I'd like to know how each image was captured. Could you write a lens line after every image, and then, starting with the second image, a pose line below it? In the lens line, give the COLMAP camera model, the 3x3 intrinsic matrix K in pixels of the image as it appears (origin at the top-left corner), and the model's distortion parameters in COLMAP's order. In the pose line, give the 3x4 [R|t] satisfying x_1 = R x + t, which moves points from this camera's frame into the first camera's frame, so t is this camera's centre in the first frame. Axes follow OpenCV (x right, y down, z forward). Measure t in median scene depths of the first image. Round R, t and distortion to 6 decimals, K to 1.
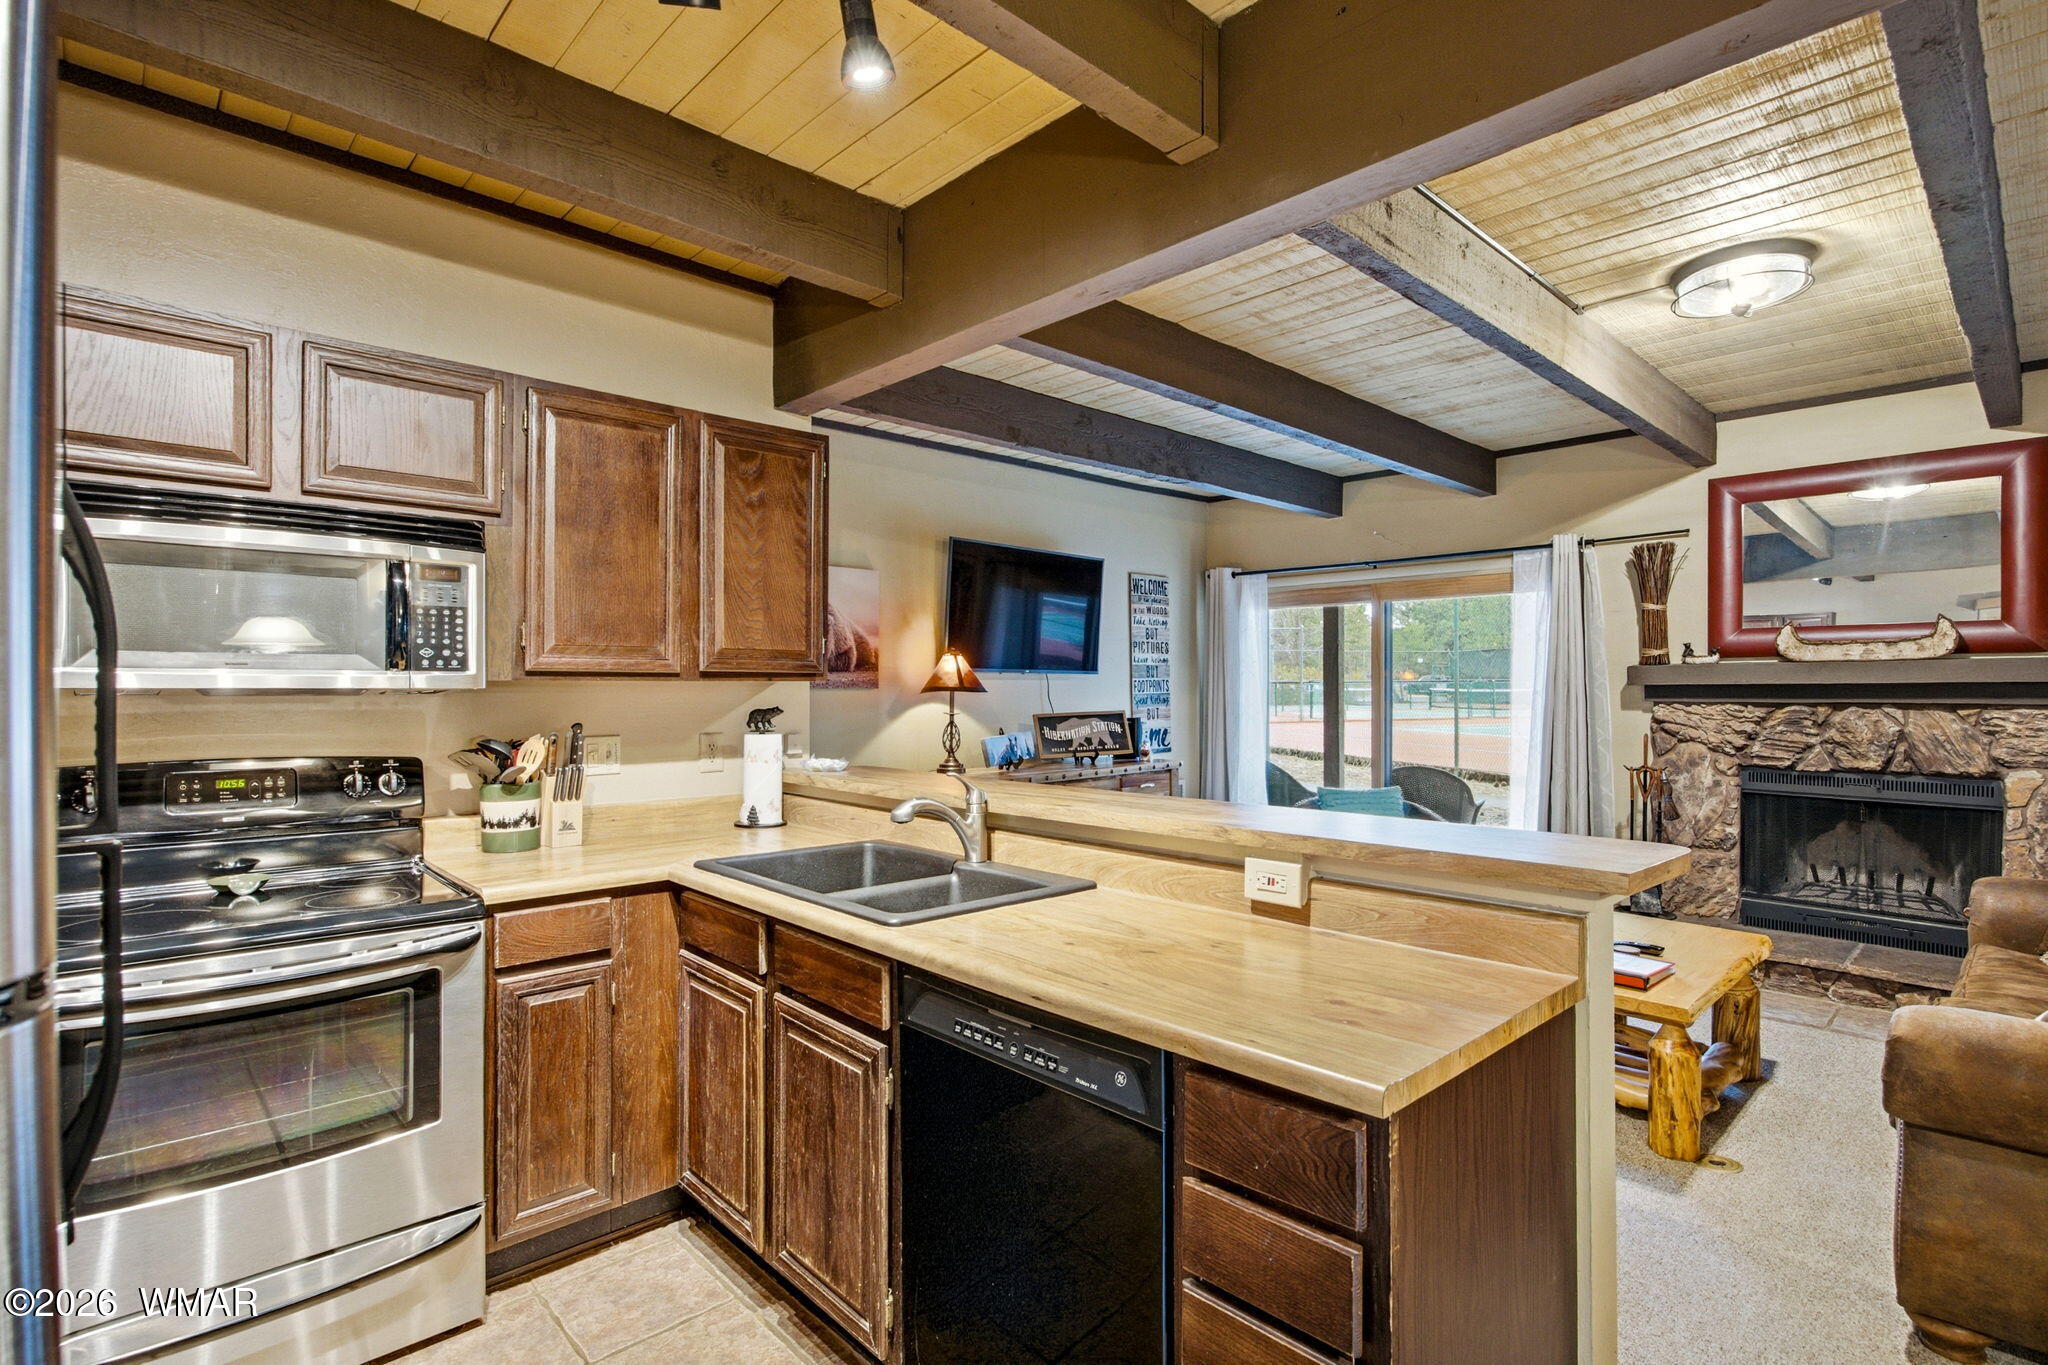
lens RADIAL K [[978.4, 0, 1024.6], [0, 978.4, 686.4], [0, 0, 1]] dist [-0.016797, 0.008071]
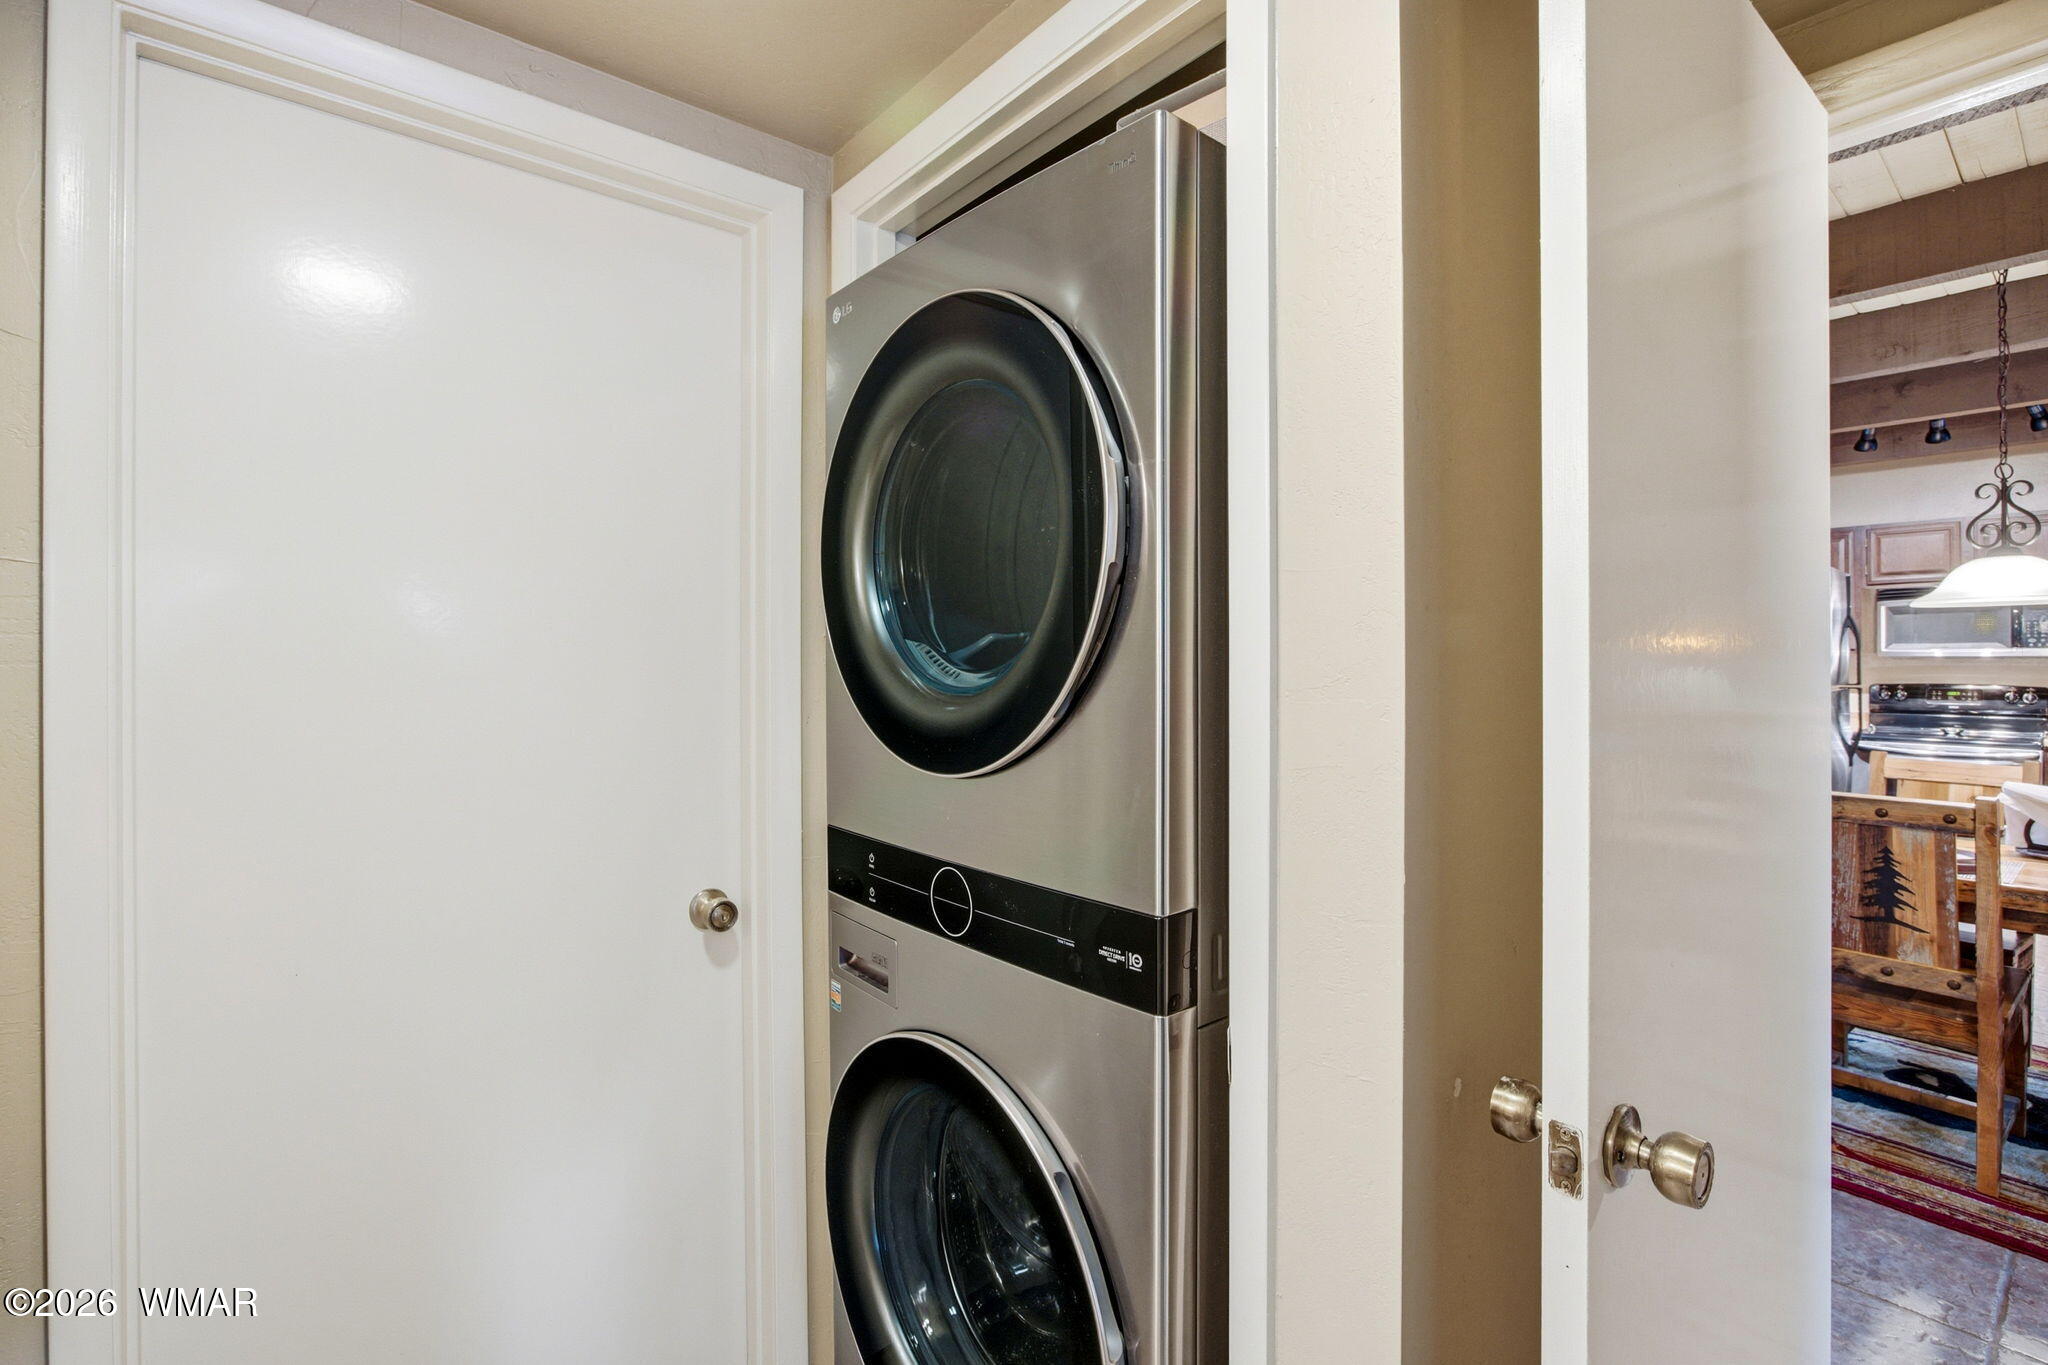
lens RADIAL K [[978.4, 0, 1022.3], [0, 978.4, 667.9], [0, 0, 1]] dist [-0.016797, 0.008071]
pose [[-0.073538, -0.002593, -0.997289, 0.920425], [-0.003165, 0.999992, -0.002366, 0.022431], [0.997287, 0.002982, -0.073546, -0.611604]]
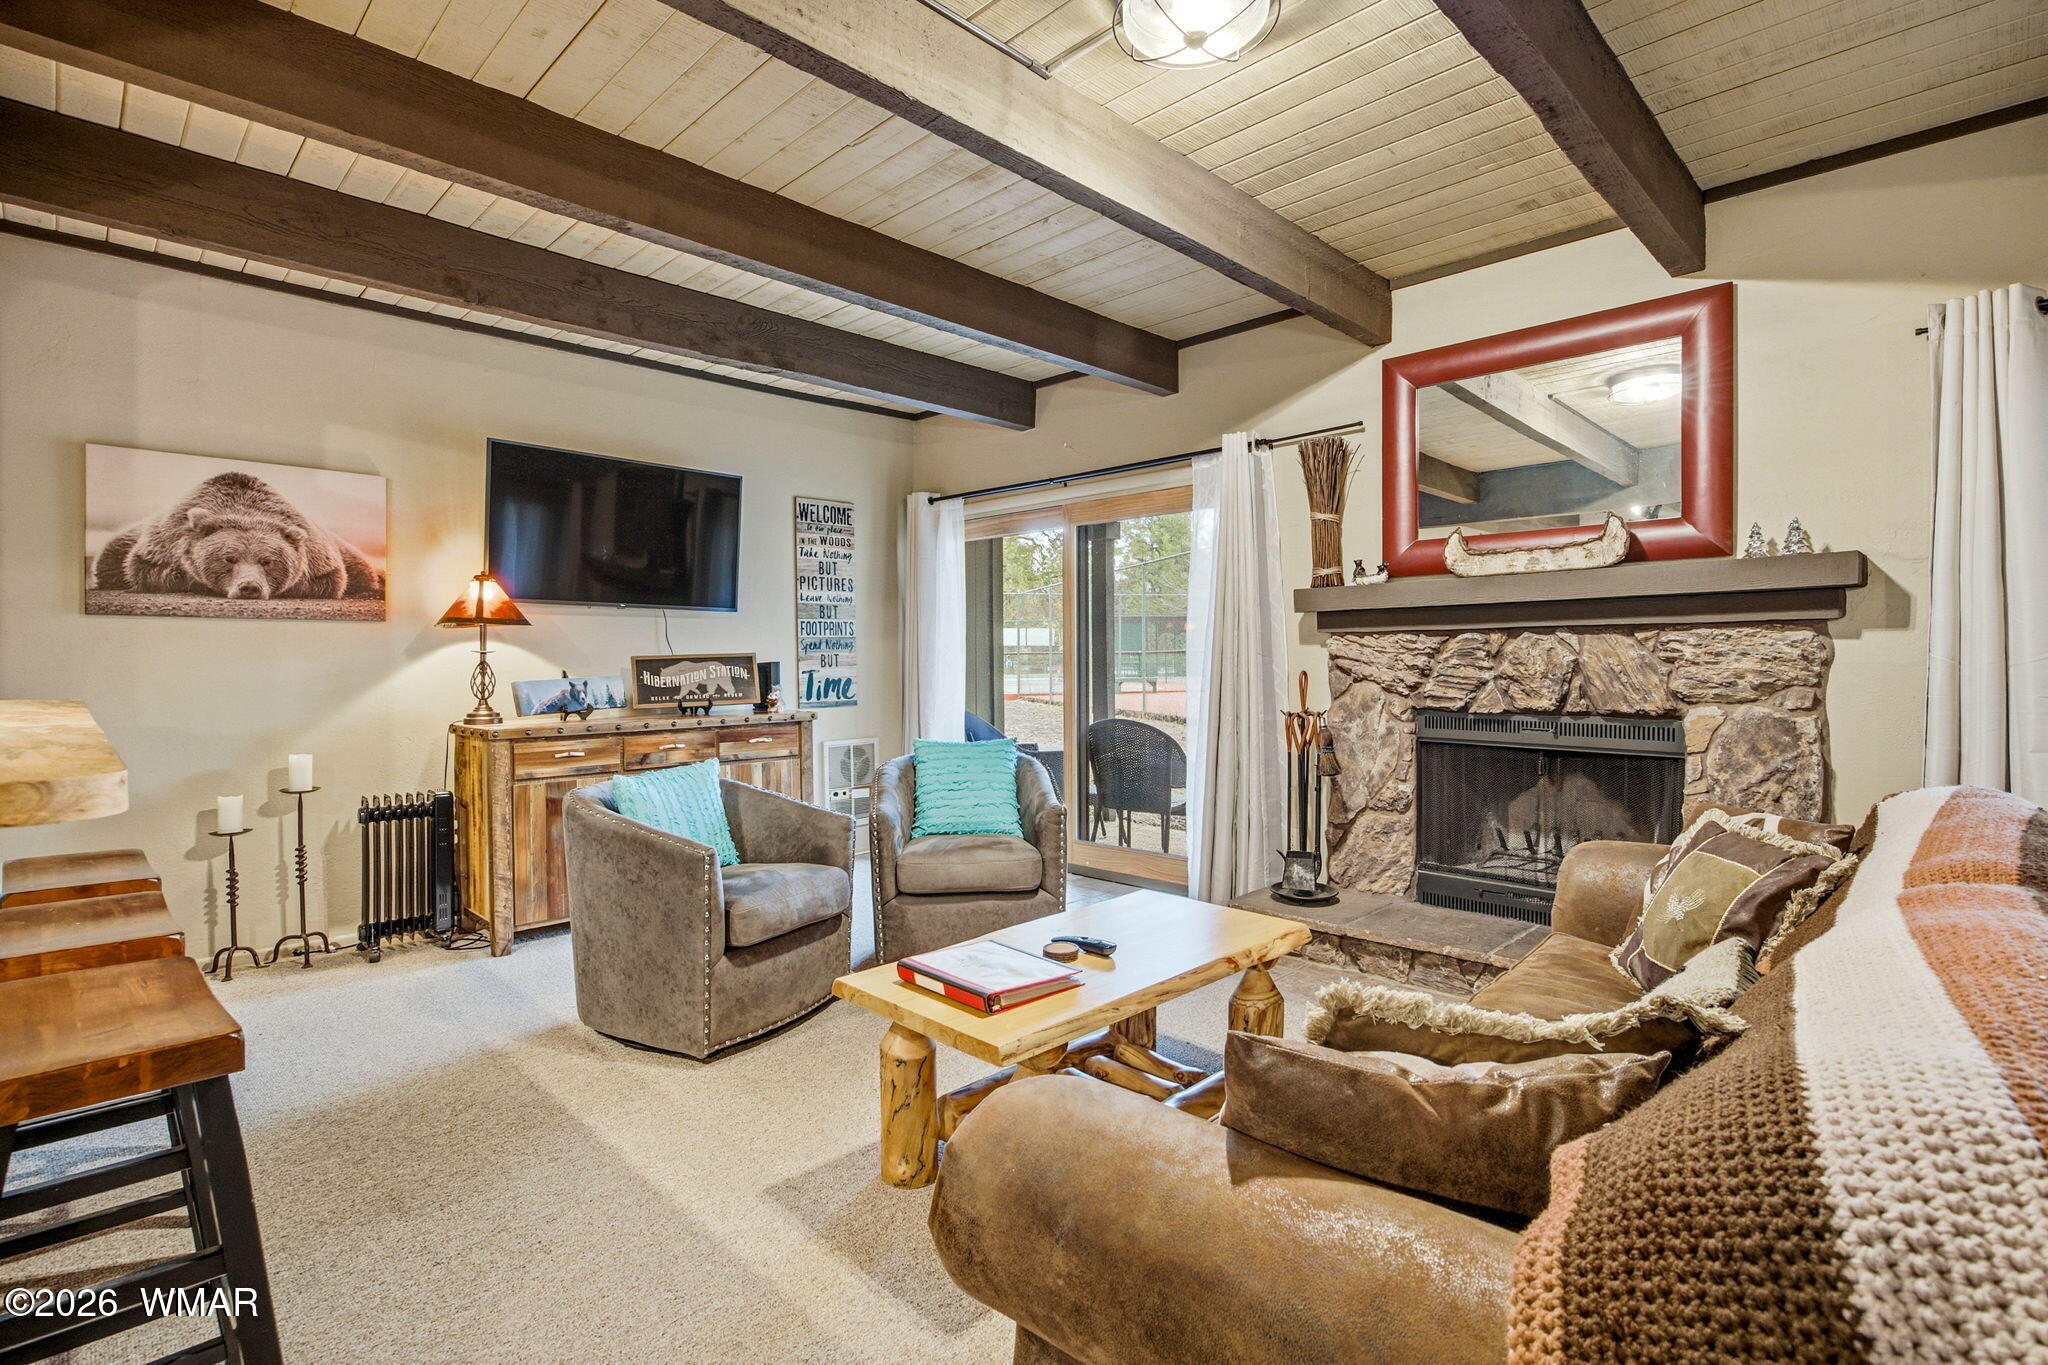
lens RADIAL K [[978.4, 0, 1007.9], [0, 978.4, 666.6], [0, 0, 1]] dist [-0.016797, 0.008071]
pose [[0.999662, -0.003752, 0.025722, 0.369249], [0.003585, 0.999972, 0.006524, 0.039131], [-0.025746, -0.006430, 0.999648, 0.186372]]
